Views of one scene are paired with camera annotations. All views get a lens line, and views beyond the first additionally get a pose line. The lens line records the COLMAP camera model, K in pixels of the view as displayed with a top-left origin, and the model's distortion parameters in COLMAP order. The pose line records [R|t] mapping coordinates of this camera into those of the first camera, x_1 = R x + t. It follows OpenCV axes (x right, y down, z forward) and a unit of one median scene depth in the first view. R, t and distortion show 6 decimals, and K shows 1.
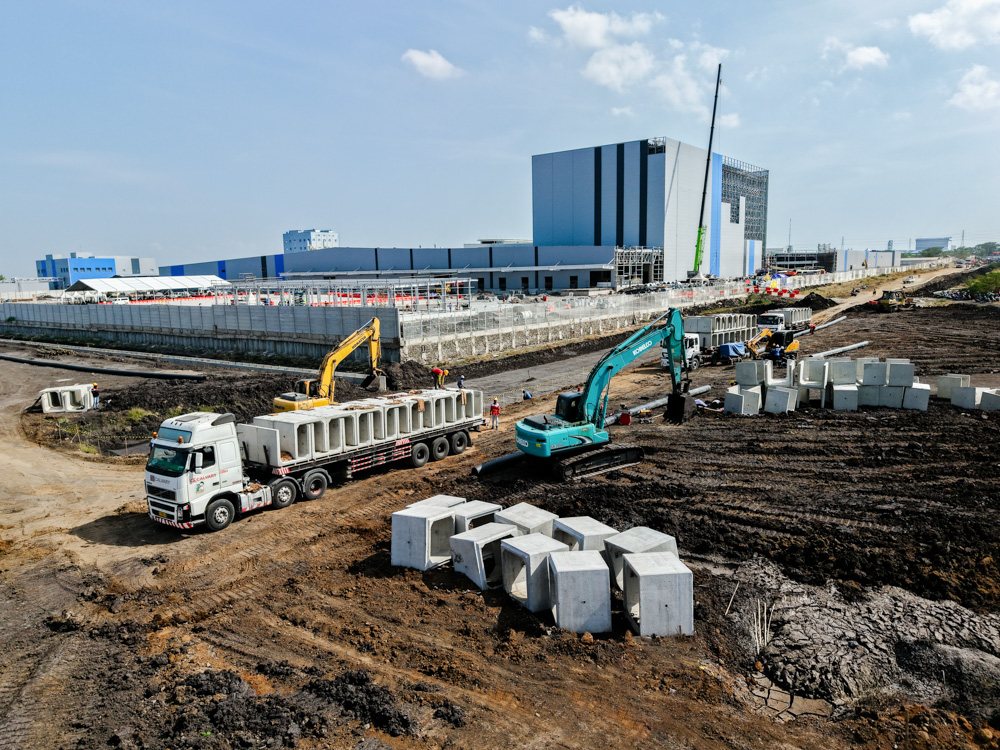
lens RADIAL K [[728.0, 0, 498.3], [0, 728.0, 387.9], [0, 0, 1]] dist [0.013357, 0.001169]
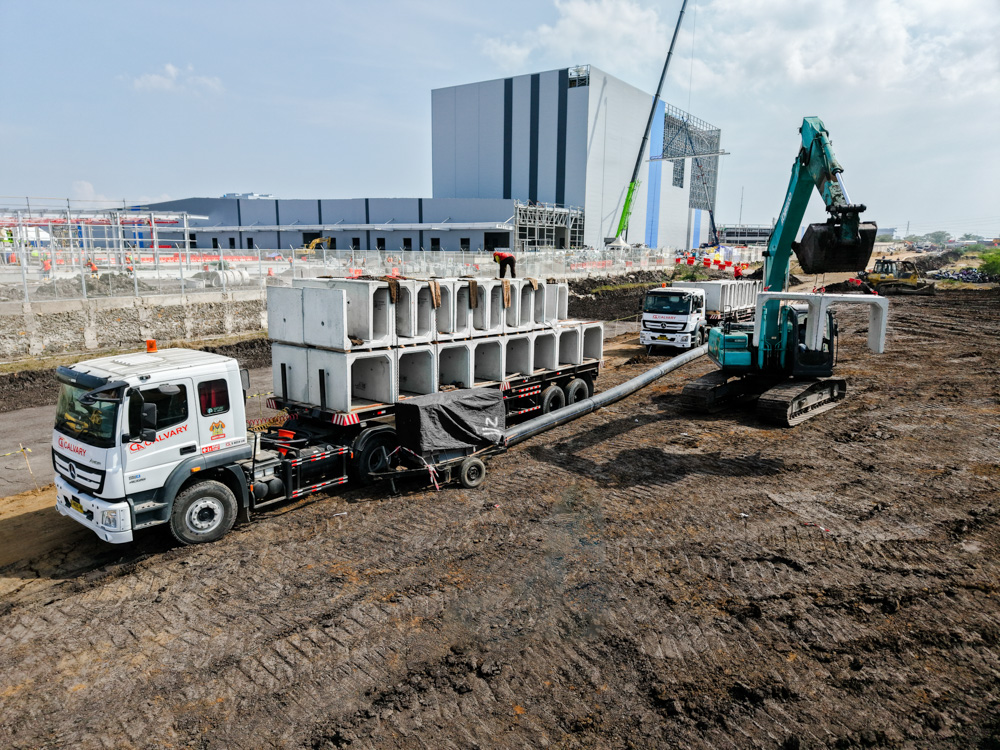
lens RADIAL K [[674.8, 0, 497.8], [0, 674.8, 387.3], [0, 0, 1]] dist [0.031936, -0.063914]
pose [[0.998908, 0.024892, 0.039537, 0.107657], [-0.026518, 0.998801, 0.041151, -0.024013], [-0.038465, -0.042154, 0.998370, 0.254710]]
